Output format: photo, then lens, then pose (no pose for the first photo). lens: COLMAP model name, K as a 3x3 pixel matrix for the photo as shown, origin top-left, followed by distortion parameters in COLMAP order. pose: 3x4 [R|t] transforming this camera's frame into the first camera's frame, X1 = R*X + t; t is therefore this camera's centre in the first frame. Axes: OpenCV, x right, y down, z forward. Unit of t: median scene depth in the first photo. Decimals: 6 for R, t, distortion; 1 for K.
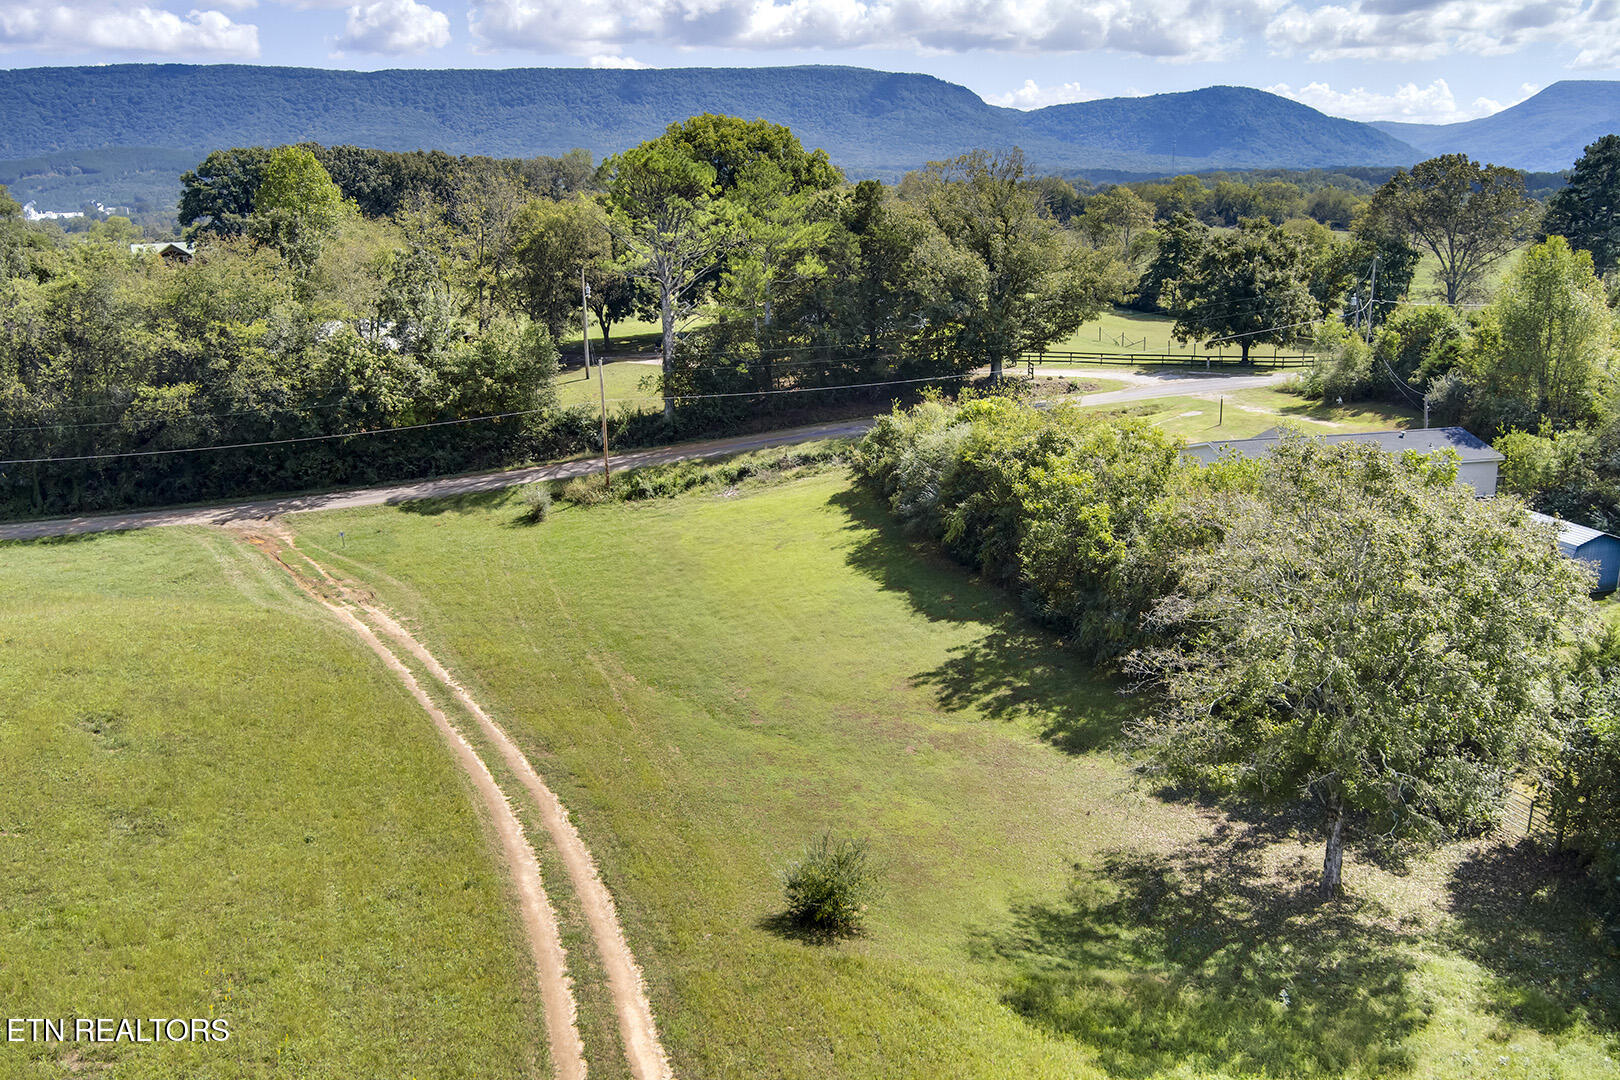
lens RADIAL K [[1312.5, 0, 809.9], [0, 1312.5, 544.7], [0, 0, 1]] dist [-0.081533, 0.033011]
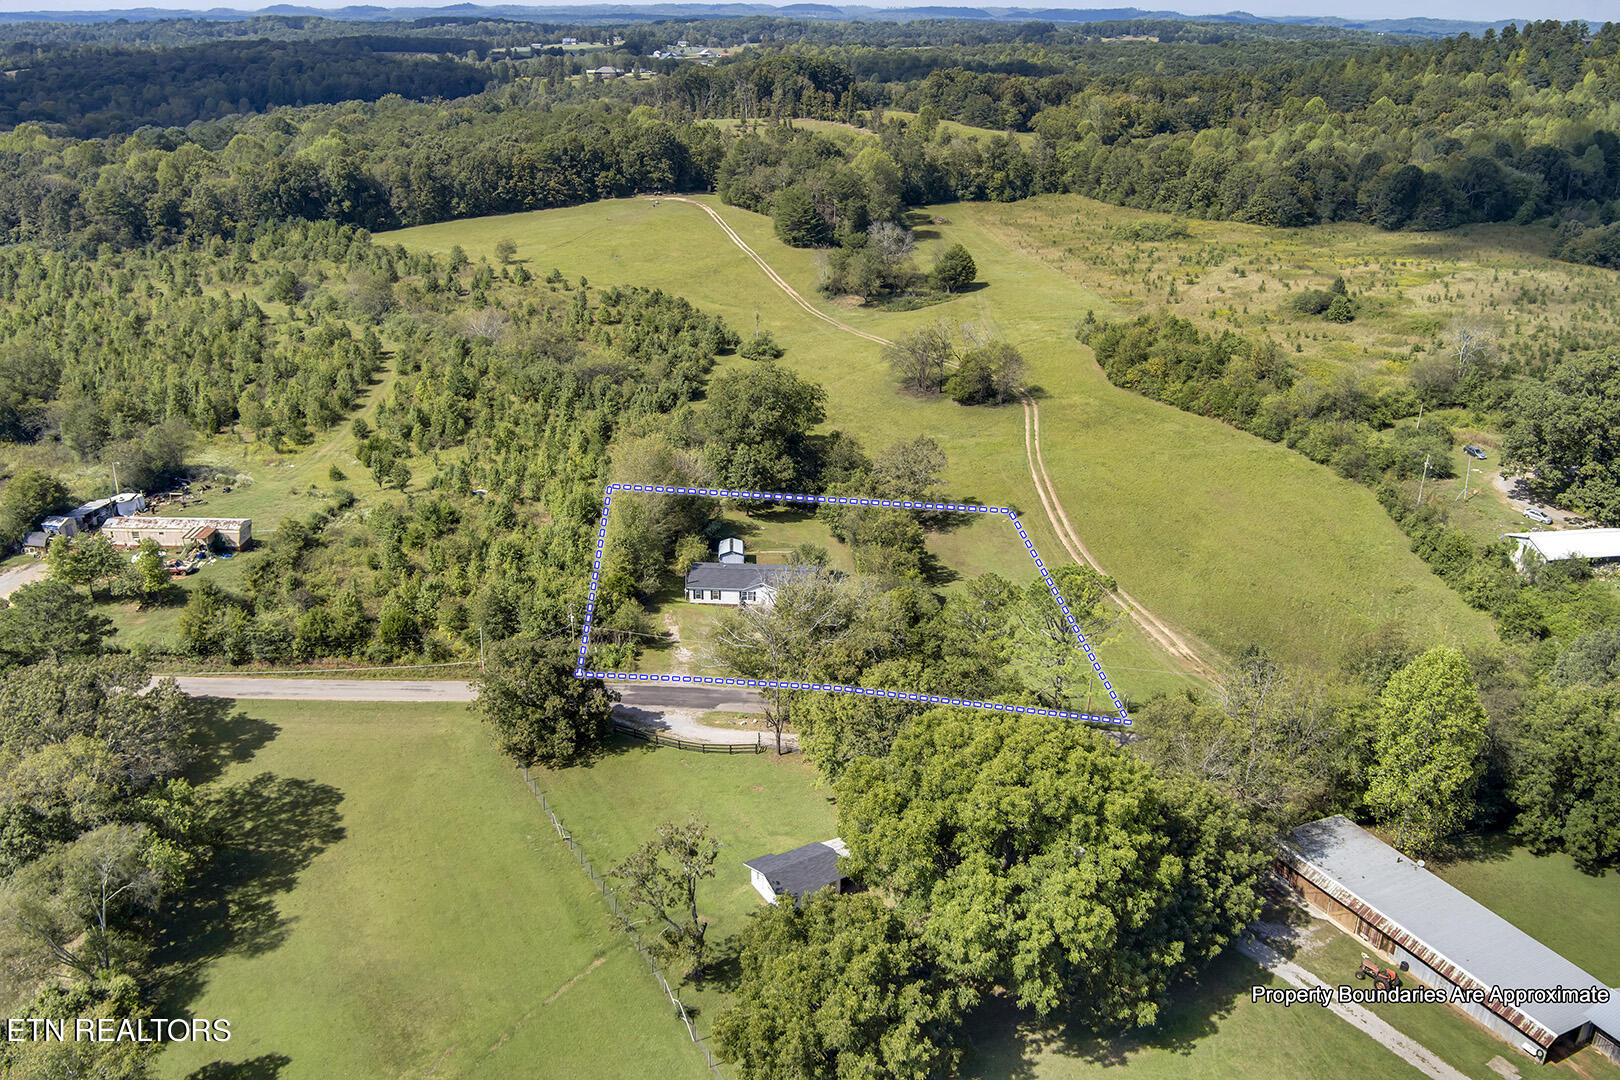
lens RADIAL K [[1312.5, 0, 814.4], [0, 1312.5, 529.9], [0, 0, 1]] dist [-0.081533, 0.033011]
pose [[-0.971298, -0.080218, 0.223930, -0.161086], [0.070996, 0.800739, 0.594791, -1.157289], [-0.227023, 0.593618, -0.772061, 2.087318]]
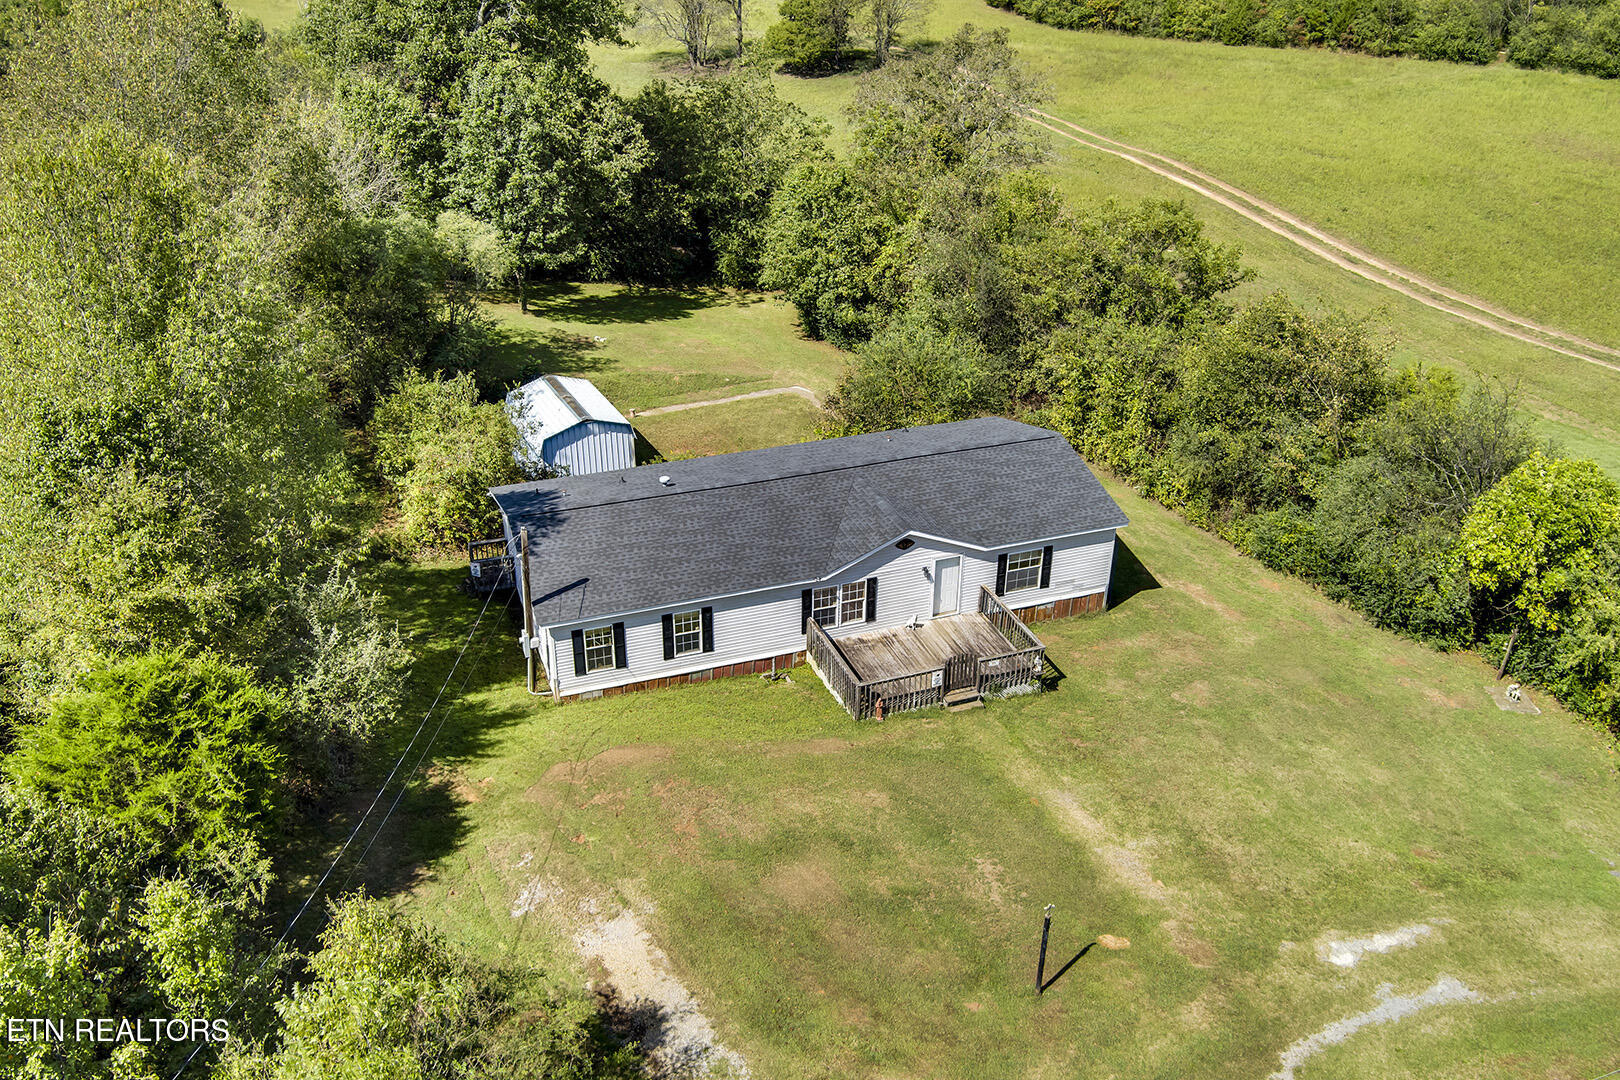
lens RADIAL K [[1312.5, 0, 813.3], [0, 1312.5, 550.2], [0, 0, 1]] dist [-0.081533, 0.033011]
pose [[-0.986323, 0.088347, -0.139148, 0.364151], [-0.032021, 0.725426, 0.687555, -0.308265], [0.161685, 0.682607, -0.712675, 1.052516]]
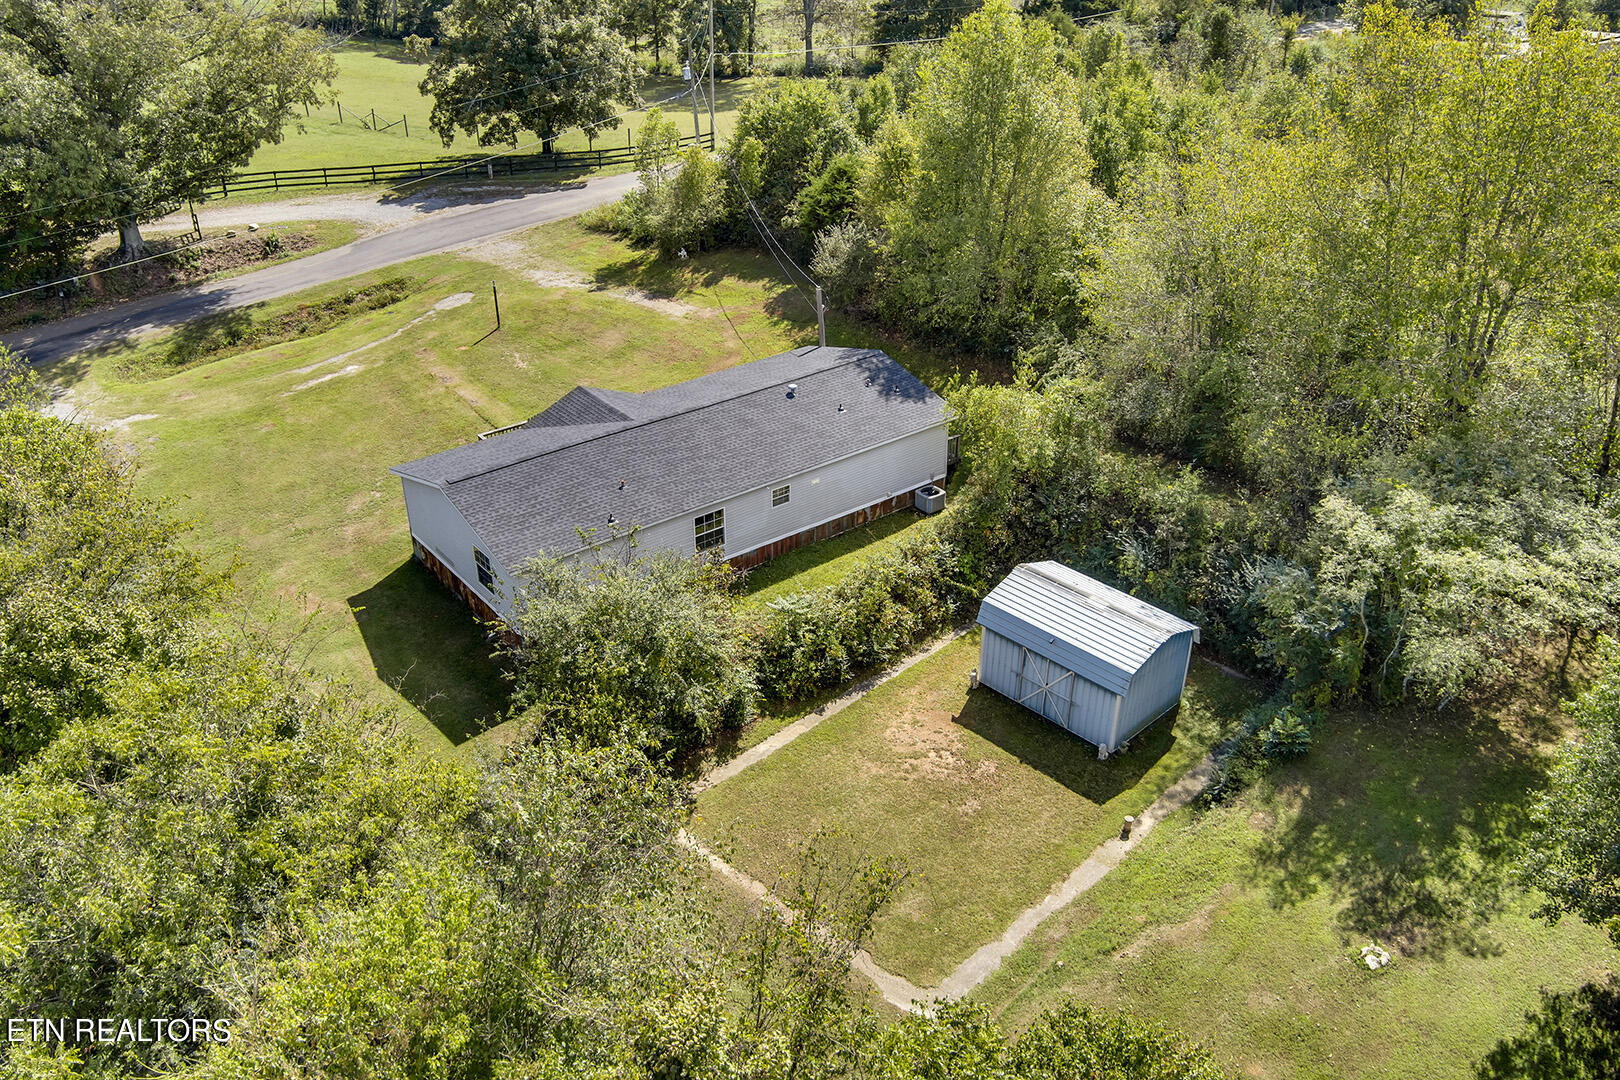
lens RADIAL K [[1312.5, 0, 810.8], [0, 1312.5, 549.2], [0, 0, 1]] dist [-0.081533, 0.033011]
pose [[0.889737, -0.209850, 0.405378, 0.168841], [0.107164, 0.959270, 0.261375, -0.128531], [-0.443717, -0.189113, 0.875986, 0.370882]]
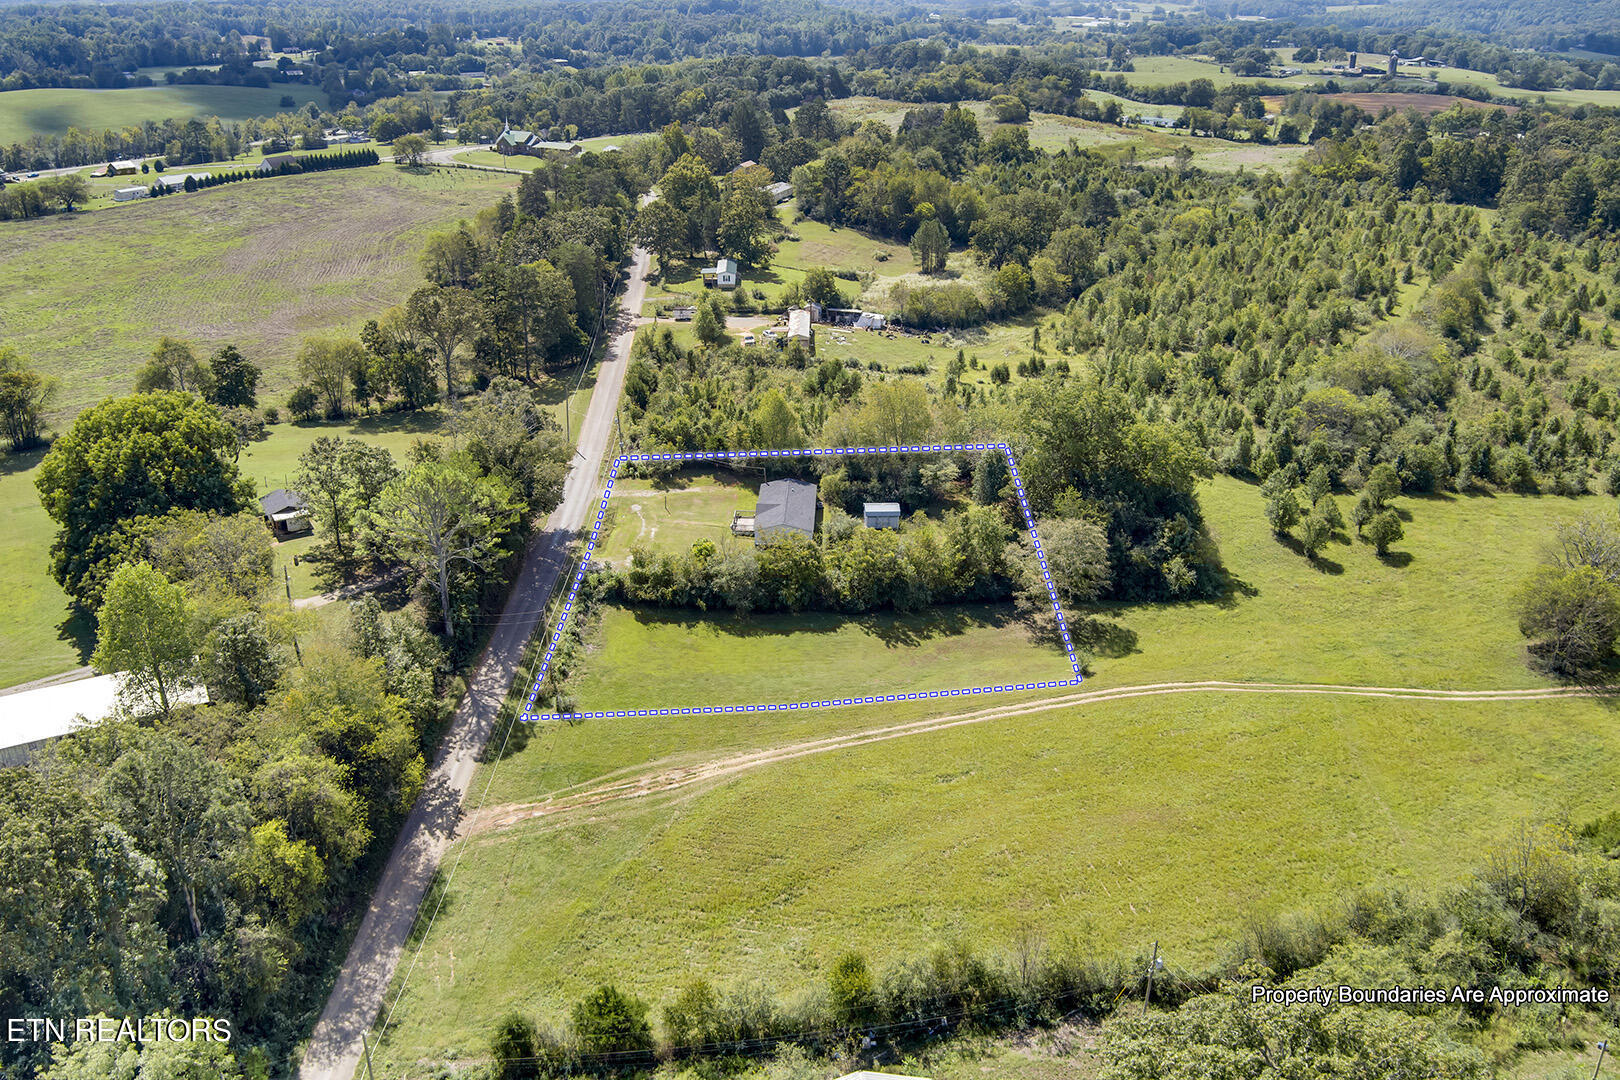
lens RADIAL K [[1312.5, 0, 806.3], [0, 1312.5, 544.2], [0, 0, 1]] dist [-0.081533, 0.033011]
pose [[0.230946, -0.376256, 0.897271, -1.383376], [0.247469, 0.914589, 0.319823, -0.598239], [-0.940969, 0.148185, 0.304333, 0.181952]]
